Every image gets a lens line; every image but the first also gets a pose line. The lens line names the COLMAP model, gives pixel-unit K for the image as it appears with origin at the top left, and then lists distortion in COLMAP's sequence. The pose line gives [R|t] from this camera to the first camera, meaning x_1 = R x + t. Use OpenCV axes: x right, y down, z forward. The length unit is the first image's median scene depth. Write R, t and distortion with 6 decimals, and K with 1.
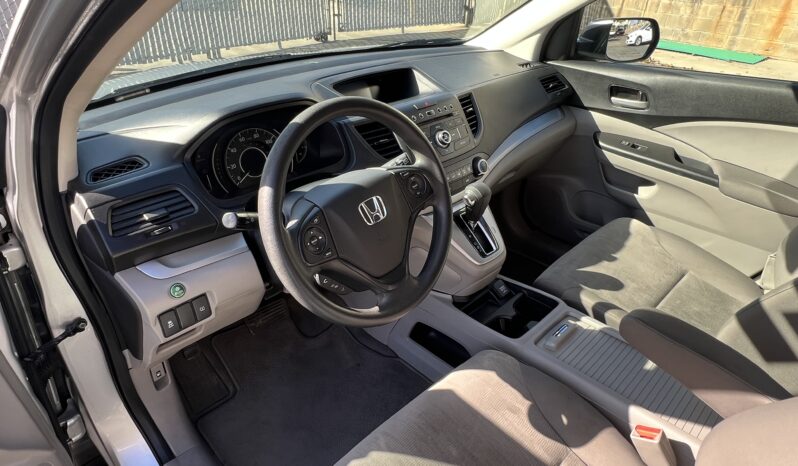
lens RADIAL K [[491.7, 0, 398.9], [0, 491.7, 243.4], [0, 0, 1]] dist [0.003279, 0.001357]
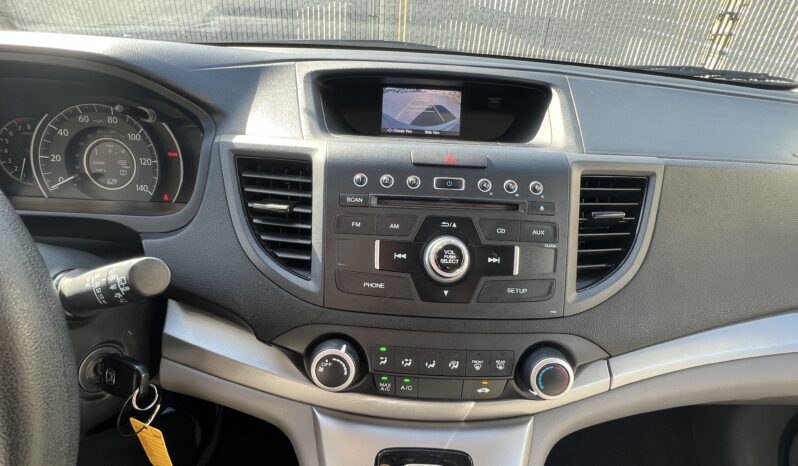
lens RADIAL K [[430.8, 0, 397.3], [0, 430.8, 247.5], [0, 0, 1]] dist [-0.003635, -0.000628]
pose [[0.717123, 0.391892, -0.576330, 0.233731], [-0.405734, 0.907108, 0.111961, -0.231529], [0.566670, 0.153547, 0.809511, 0.688253]]
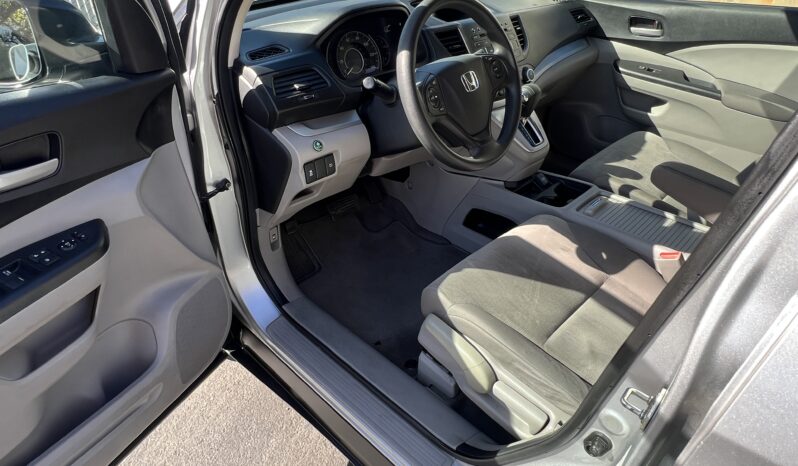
lens RADIAL K [[491.7, 0, 398.9], [0, 491.7, 243.4], [0, 0, 1]] dist [0.003279, 0.001357]
pose [[0.999784, -0.000727, 0.020774, -0.179451], [-0.000274, 0.998842, 0.048108, 0.200712], [-0.020785, -0.048103, 0.998626, -0.221448]]
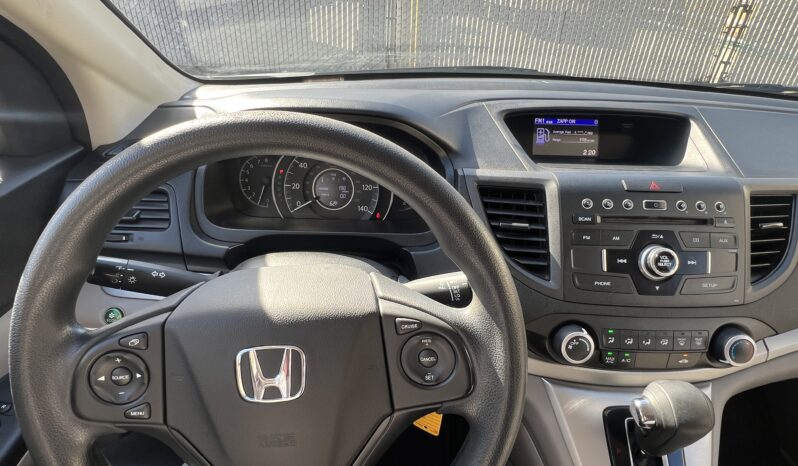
lens RADIAL K [[430.8, 0, 397.3], [0, 430.8, 247.5], [0, 0, 1]] dist [-0.003635, -0.000628]
pose [[0.720515, 0.380952, -0.579426, 0.138051], [-0.384575, 0.914829, 0.123250, -0.172463], [0.577028, 0.134029, 0.805652, 0.487714]]
